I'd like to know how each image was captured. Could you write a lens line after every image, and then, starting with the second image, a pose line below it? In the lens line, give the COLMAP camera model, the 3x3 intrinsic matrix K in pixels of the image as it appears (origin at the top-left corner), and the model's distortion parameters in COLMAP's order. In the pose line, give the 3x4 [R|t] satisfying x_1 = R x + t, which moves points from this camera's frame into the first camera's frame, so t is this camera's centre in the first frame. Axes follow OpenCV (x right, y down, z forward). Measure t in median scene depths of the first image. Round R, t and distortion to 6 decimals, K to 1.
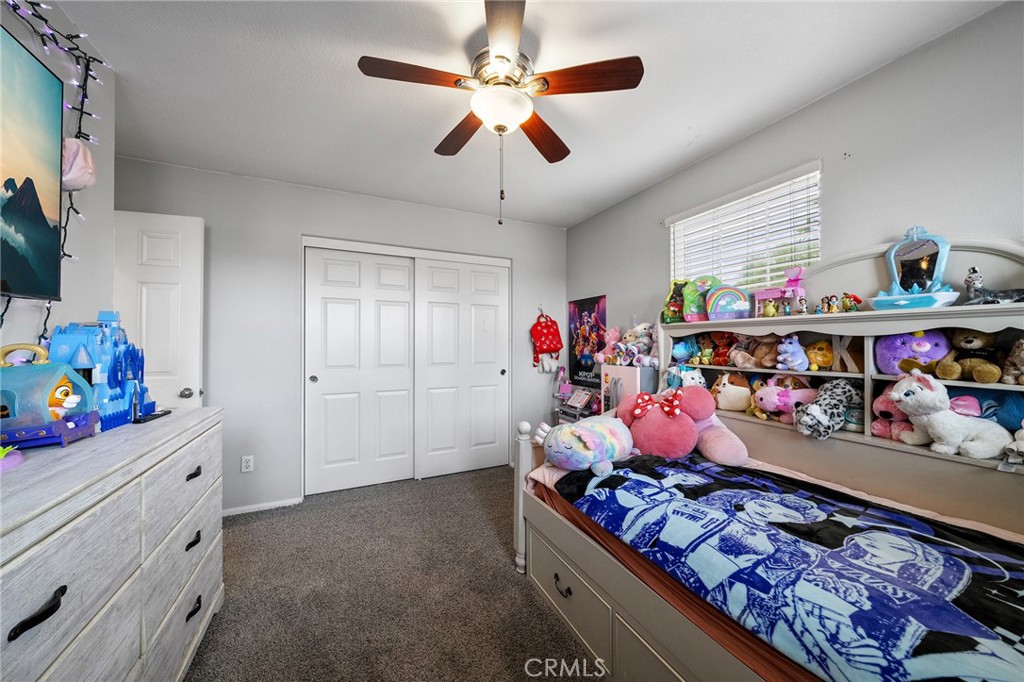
lens RADIAL K [[351.2, 0, 506.8], [0, 351.2, 343.3], [0, 0, 1]] dist [-0.002304, -0.000019]
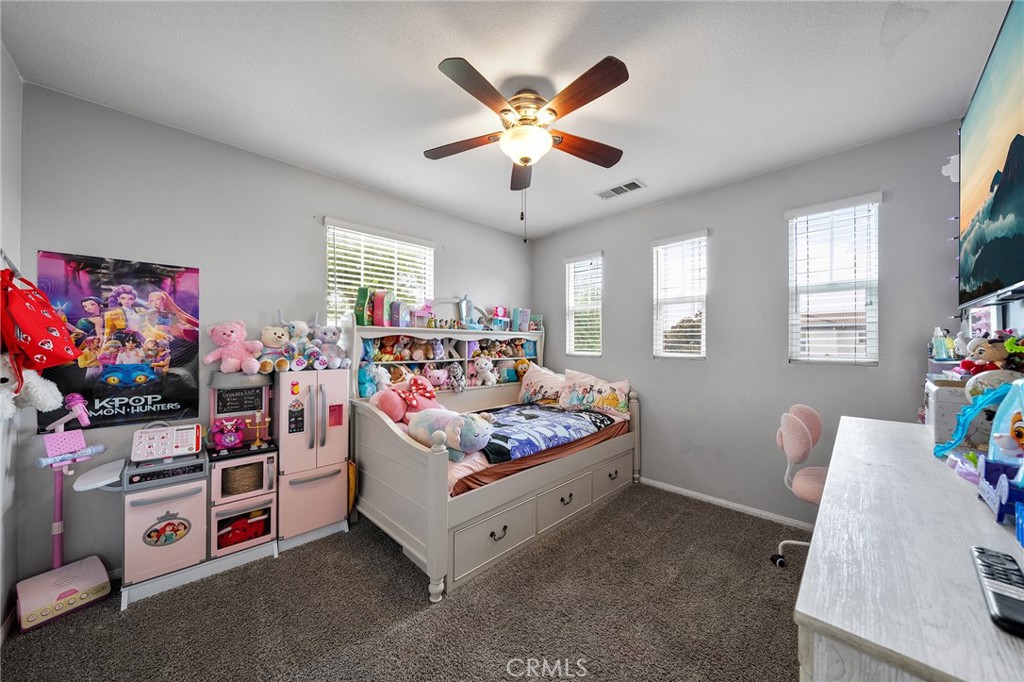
lens RADIAL K [[351.2, 0, 504.7], [0, 351.2, 343.5], [0, 0, 1]] dist [-0.002304, -0.000019]
pose [[-0.334090, 0.000662, 0.942541, -0.848371], [-0.002745, 0.999995, -0.001675, -0.001829], [-0.942537, -0.003147, -0.334086, 1.130045]]
